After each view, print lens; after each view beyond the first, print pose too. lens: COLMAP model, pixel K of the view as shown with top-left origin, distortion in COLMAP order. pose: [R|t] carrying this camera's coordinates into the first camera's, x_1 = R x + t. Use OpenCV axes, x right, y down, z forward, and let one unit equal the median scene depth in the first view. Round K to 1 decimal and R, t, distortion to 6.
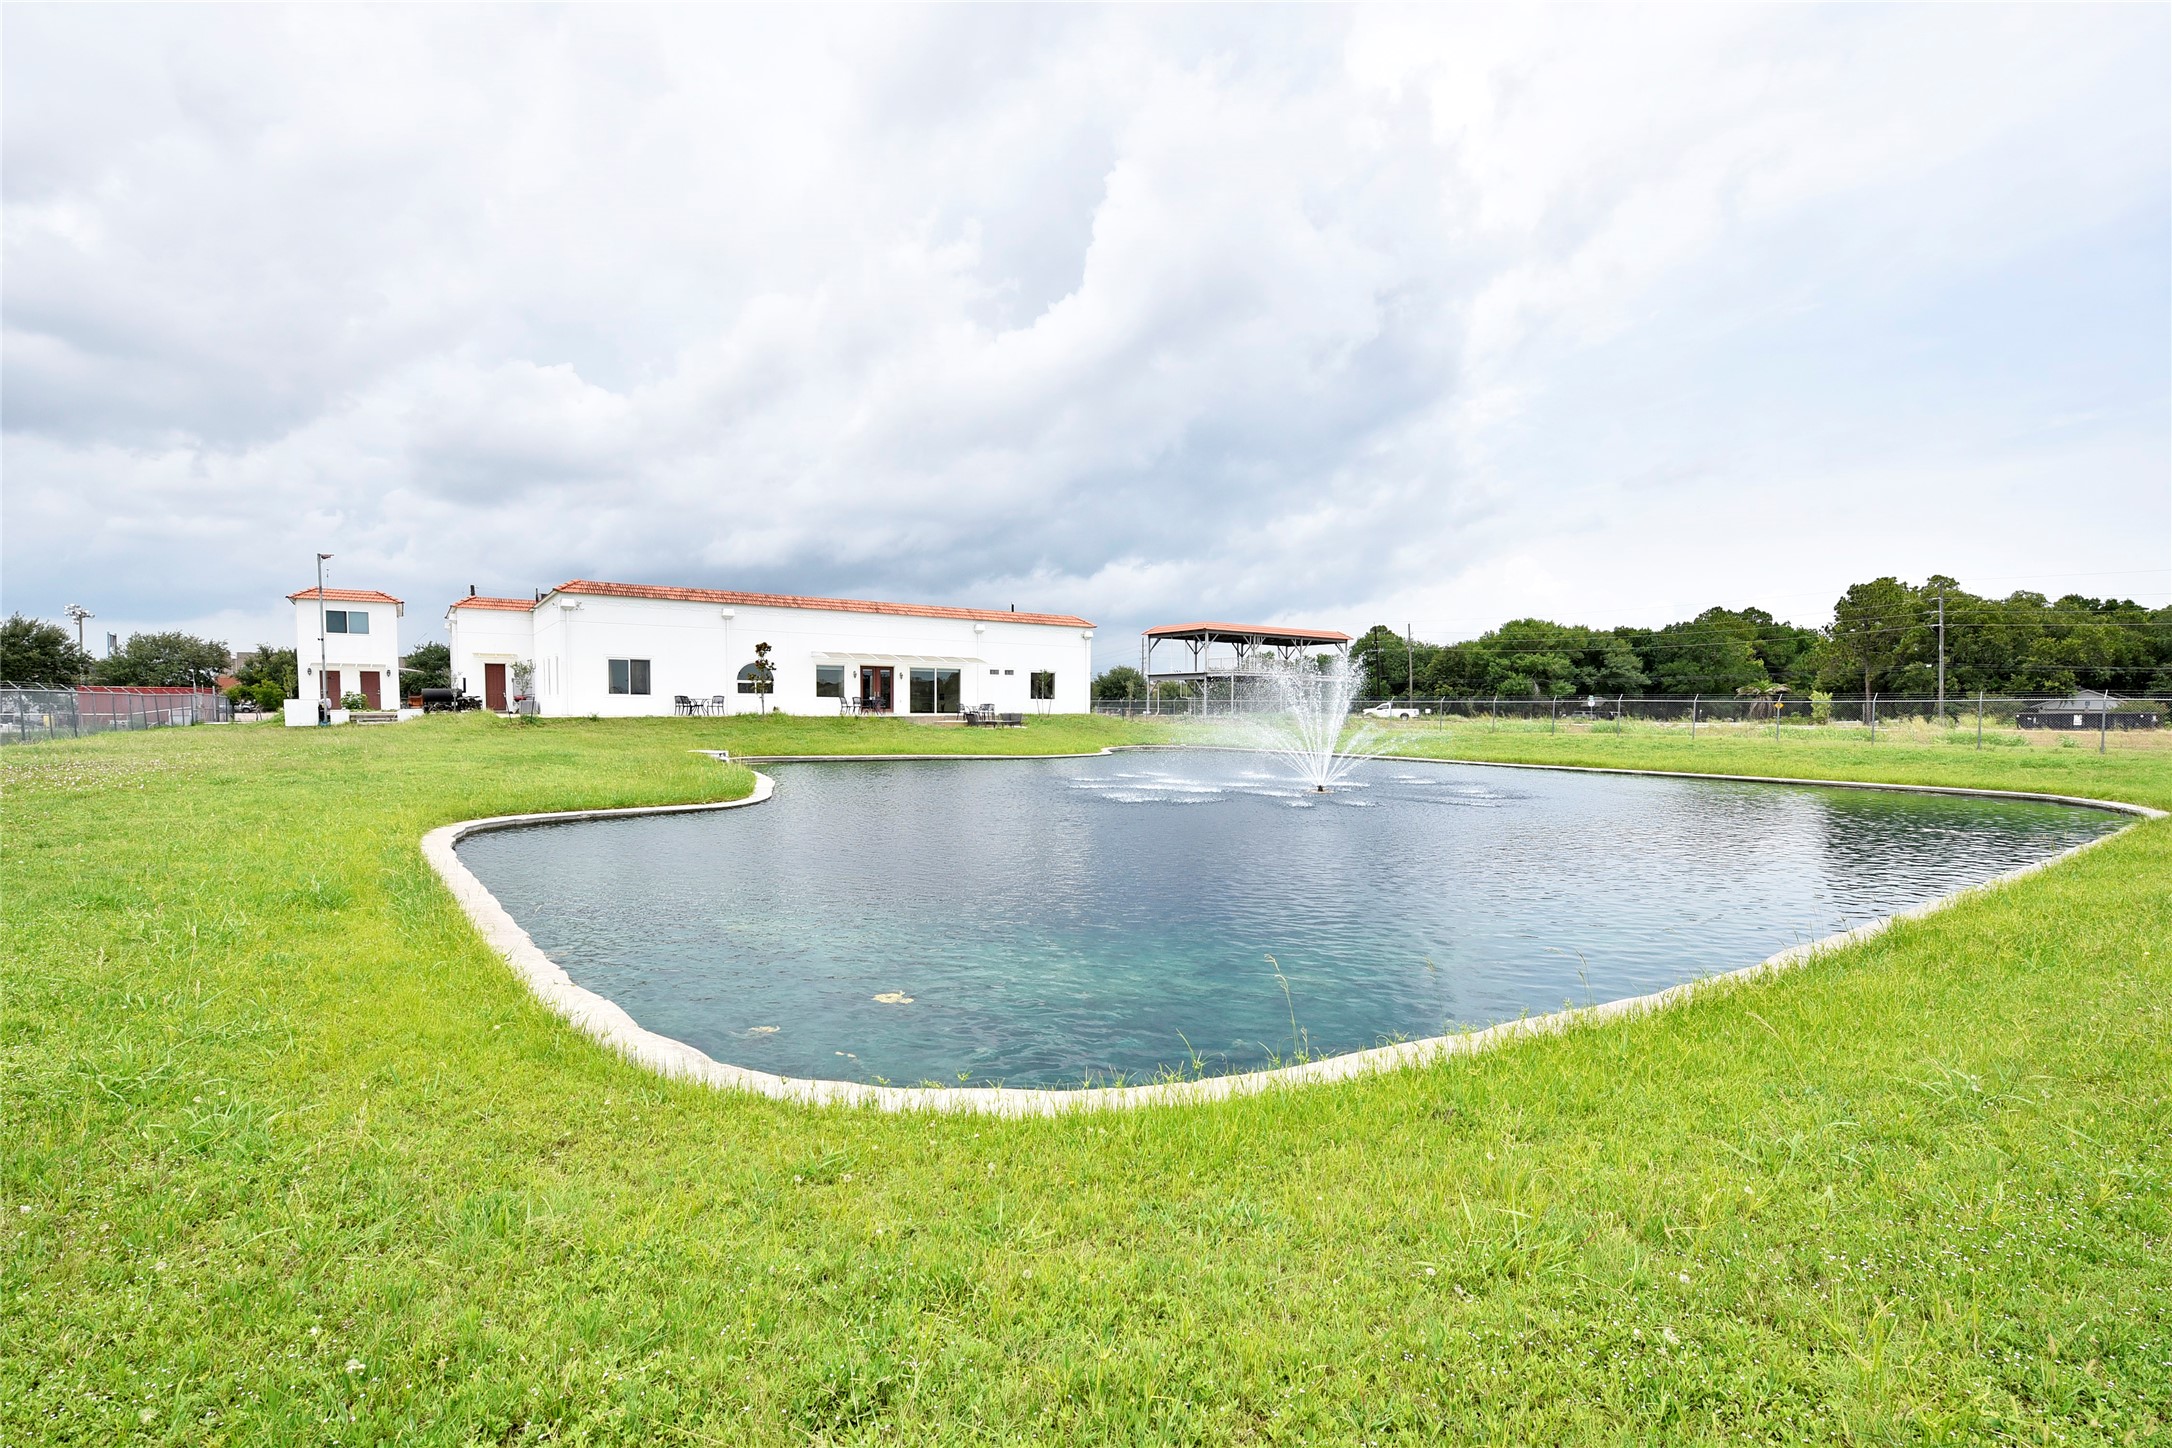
lens RADIAL K [[981.9, 0, 1090.0], [0, 981.9, 744.9], [0, 0, 1]] dist [-0.011922, -0.000326]
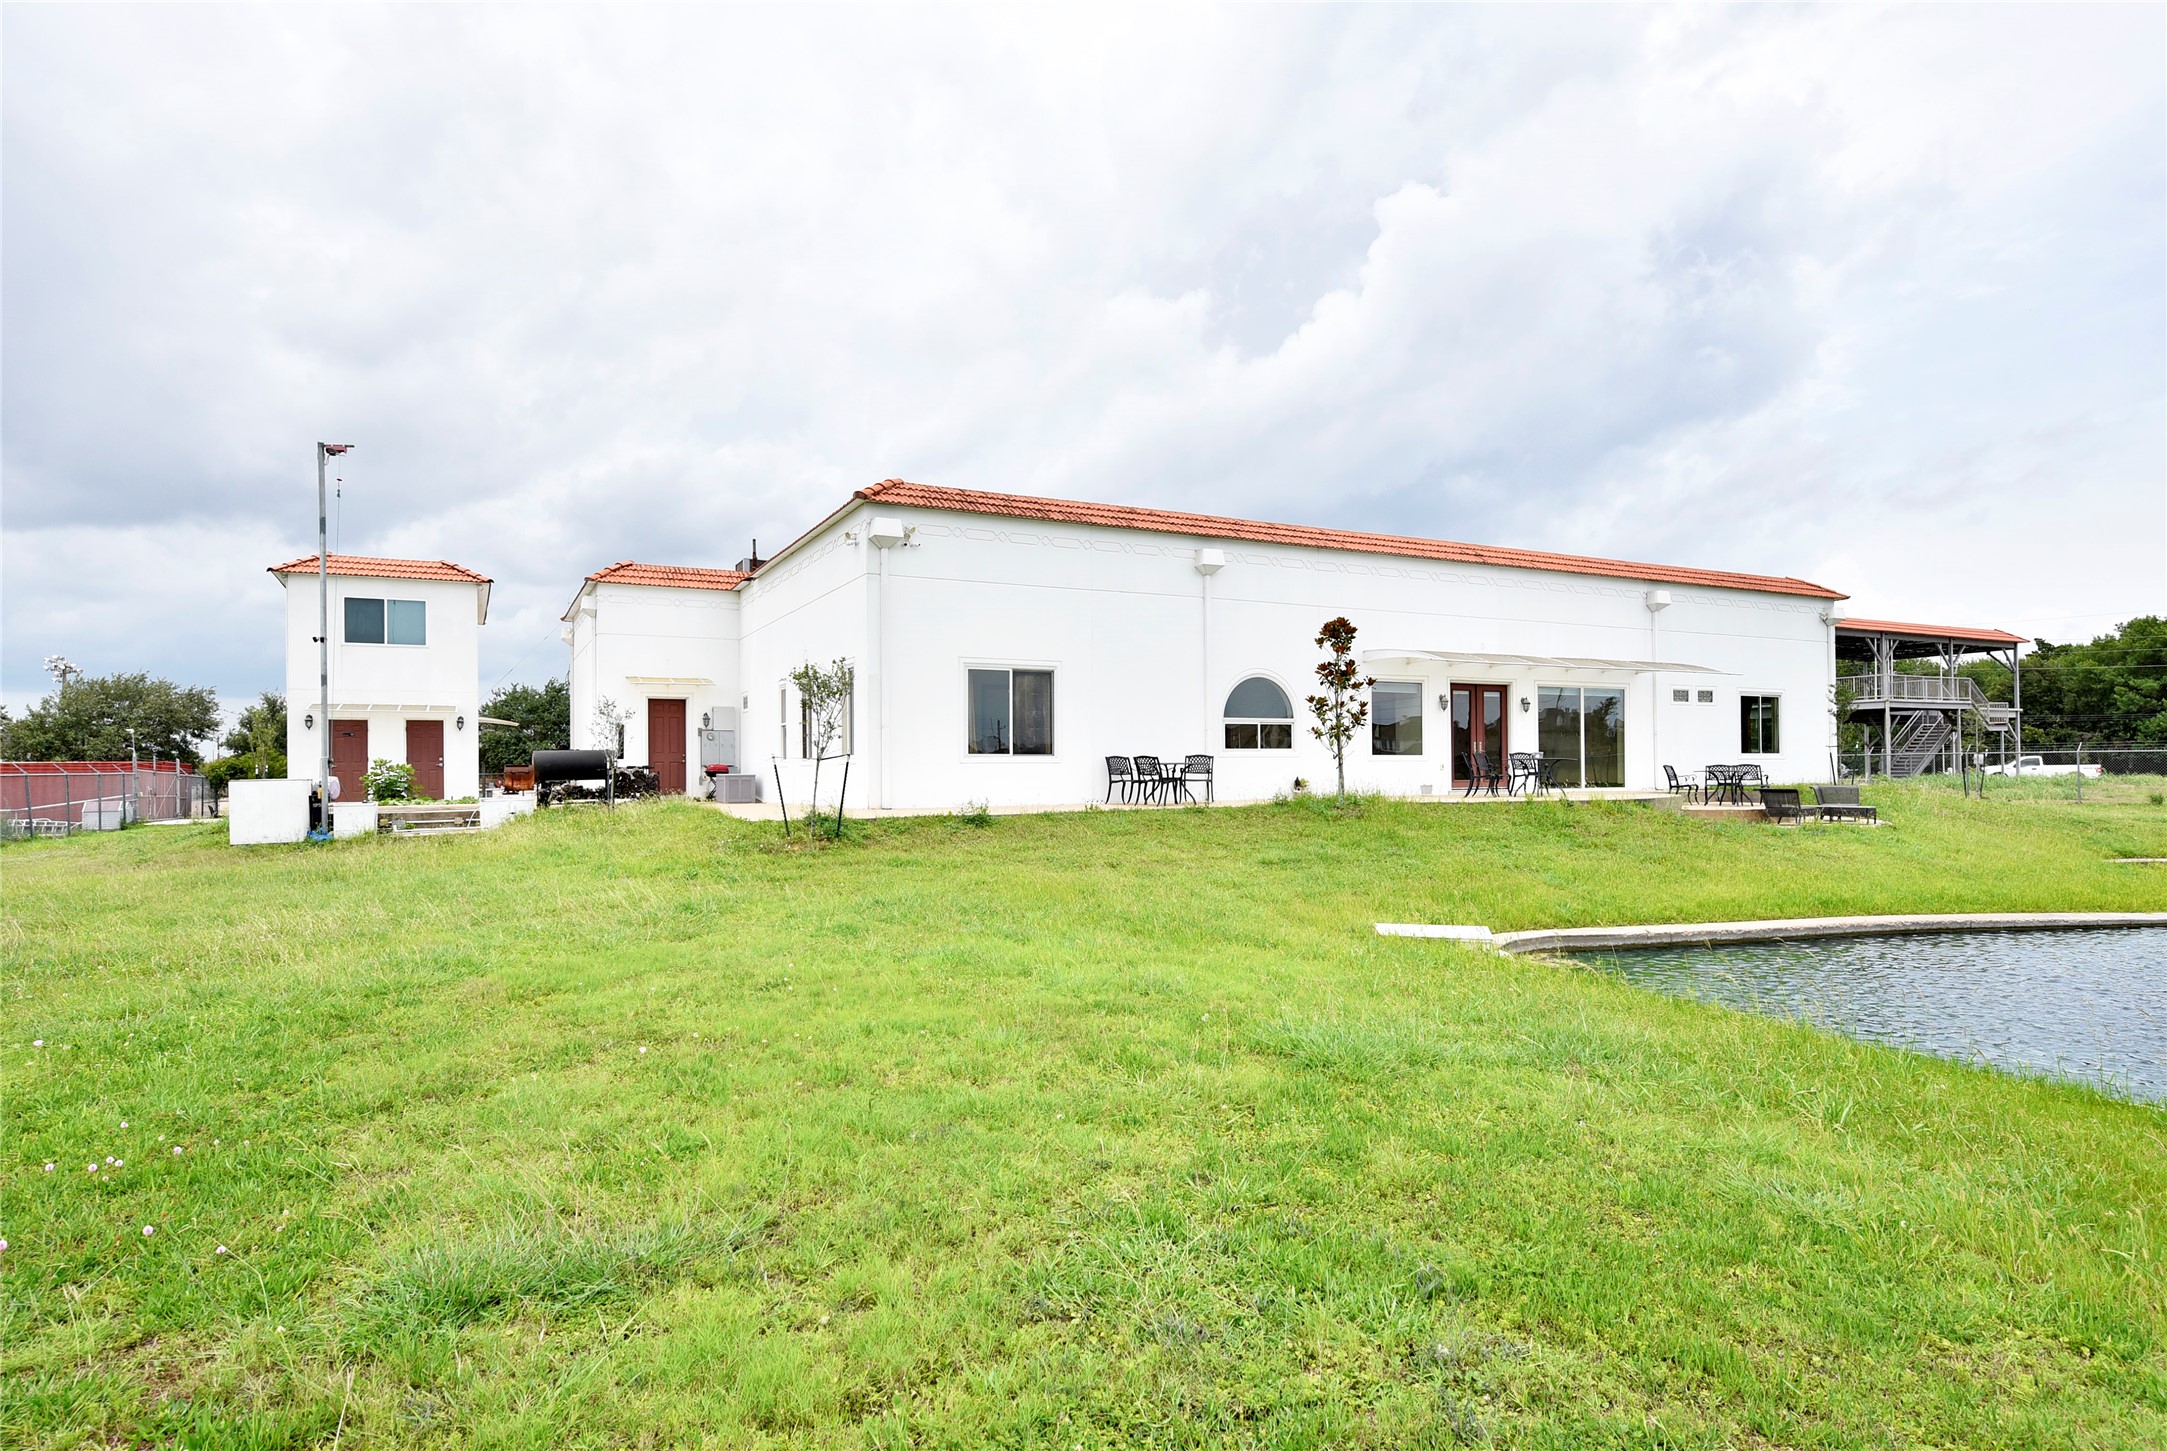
lens RADIAL K [[1232.6, 0, 1087.3], [0, 1232.6, 721.7], [0, 0, 1]] dist [0.017517, 0.000496]
pose [[0.989156, -0.022792, -0.145092, -0.319196], [0.011126, 0.996675, -0.080714, -0.020496], [0.146450, 0.078224, 0.986120, 0.435414]]
